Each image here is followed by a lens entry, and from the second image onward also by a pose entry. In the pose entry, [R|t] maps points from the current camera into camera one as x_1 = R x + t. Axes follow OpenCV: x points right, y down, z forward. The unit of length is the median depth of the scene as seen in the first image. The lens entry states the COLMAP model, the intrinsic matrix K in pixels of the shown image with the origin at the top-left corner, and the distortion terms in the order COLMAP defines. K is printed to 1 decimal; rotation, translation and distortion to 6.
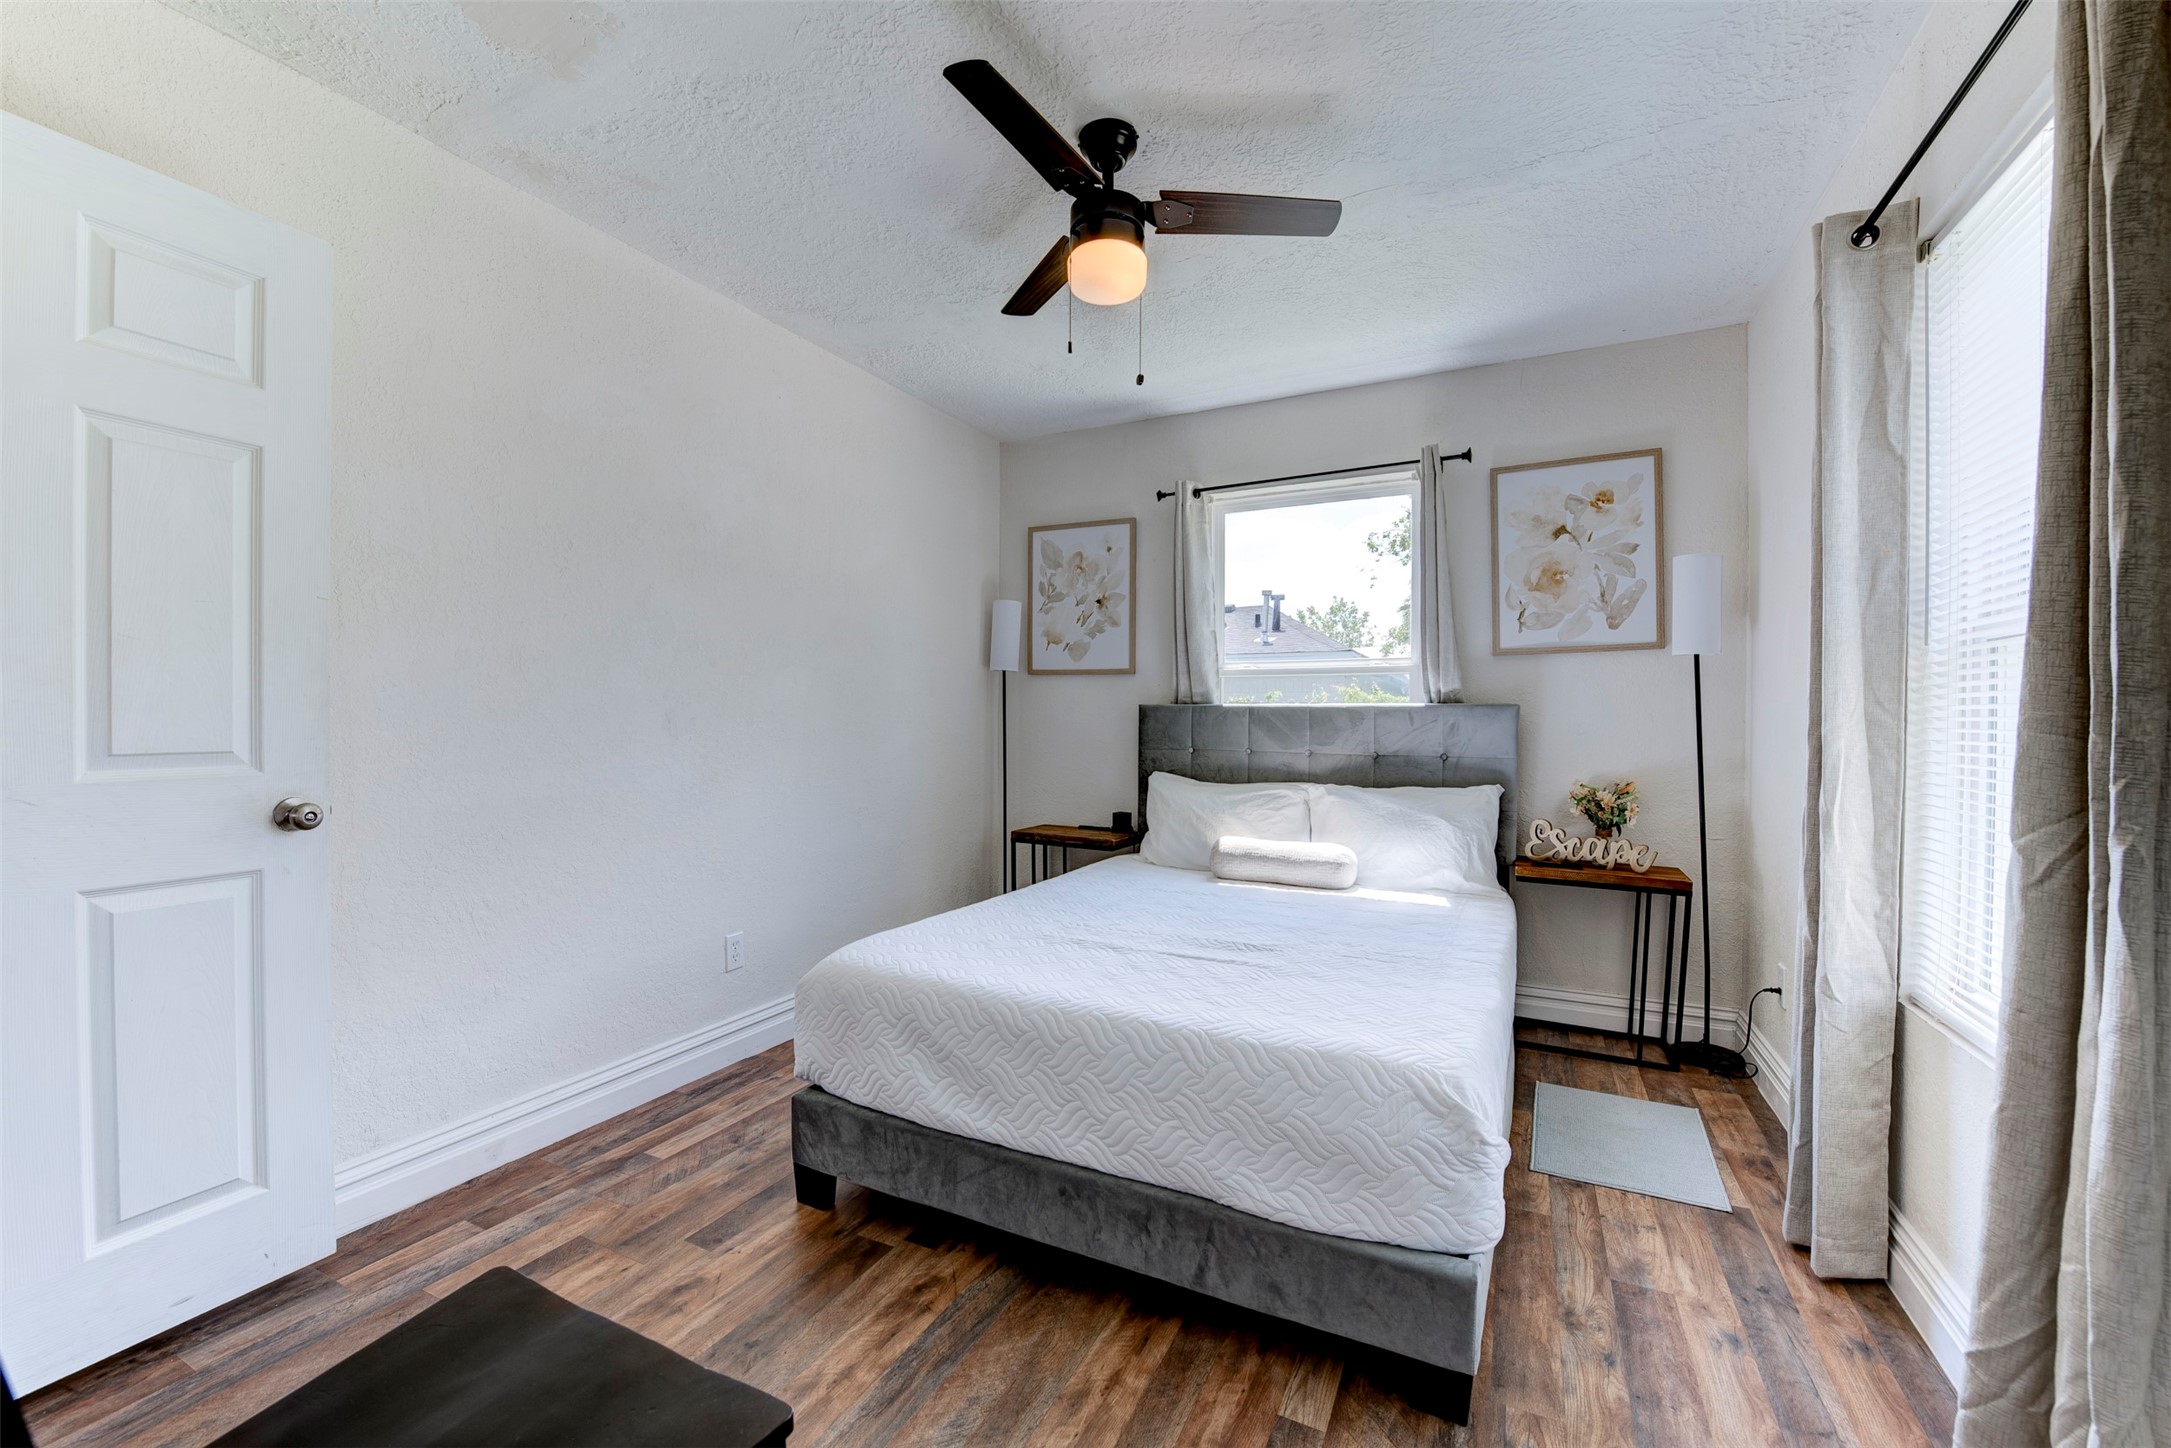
lens RADIAL K [[866.5, 0, 1090.1], [0, 866.5, 726.0], [0, 0, 1]] dist [-0.015767, -0.002023]
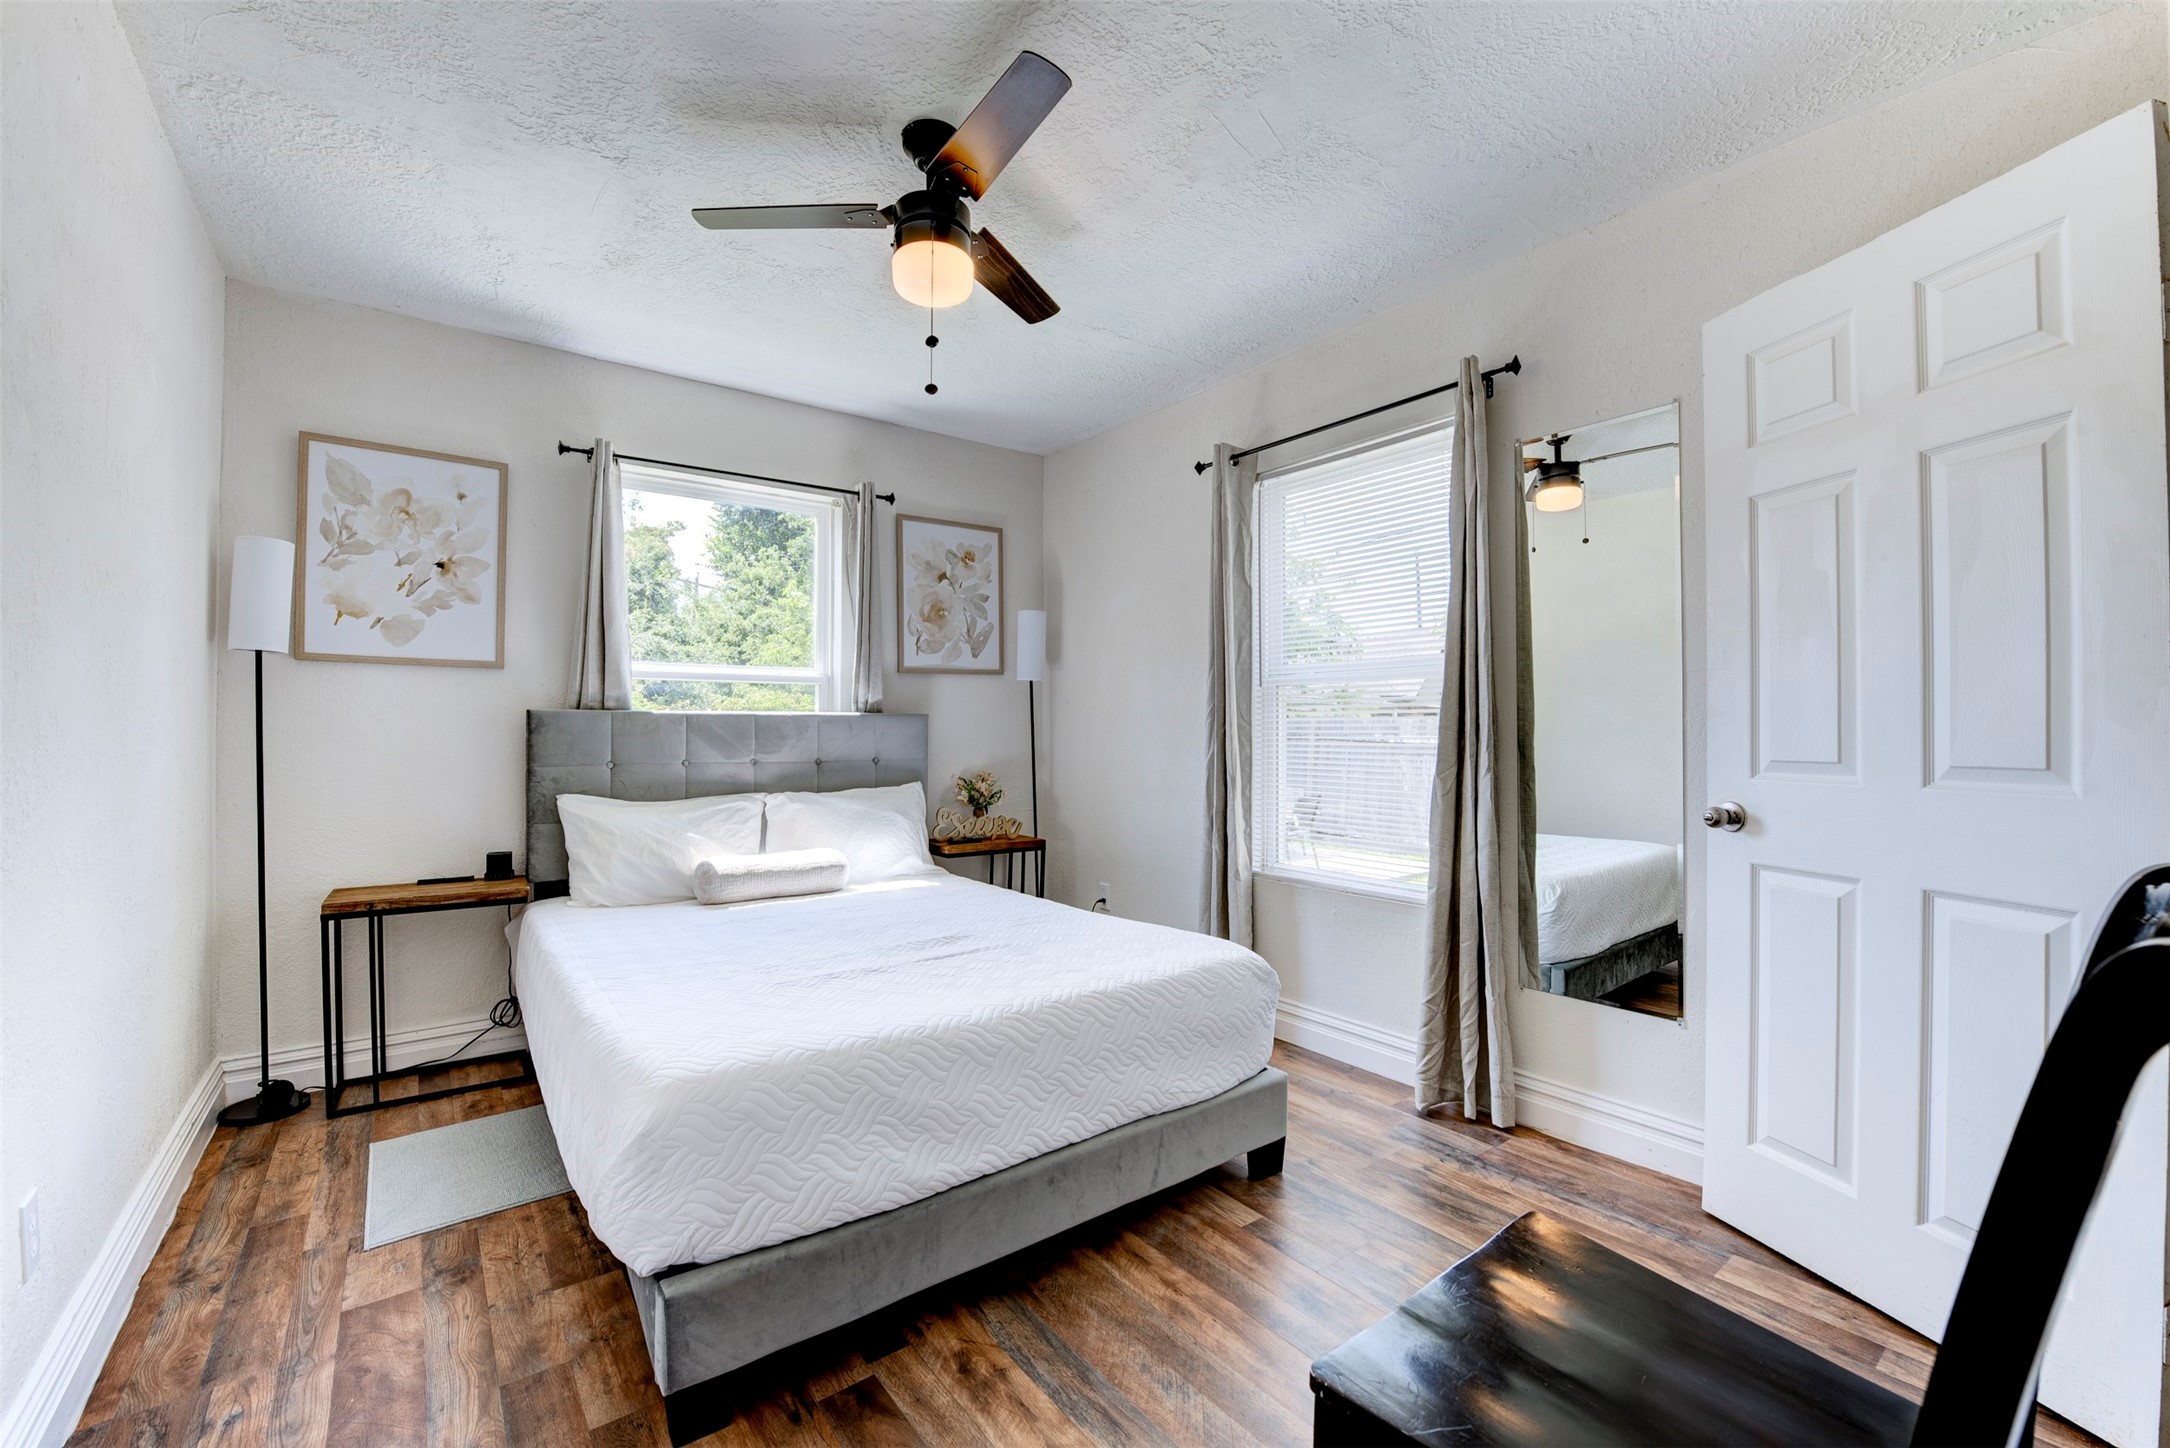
lens RADIAL K [[866.1, 0, 1086.6], [0, 866.1, 726.4], [0, 0, 1]] dist [-0.015767, -0.002023]
pose [[0.444288, -0.002690, 0.895880, -0.487052], [0.010301, 0.999945, -0.002106, -0.003279], [-0.895825, 0.010164, 0.444291, 0.254439]]
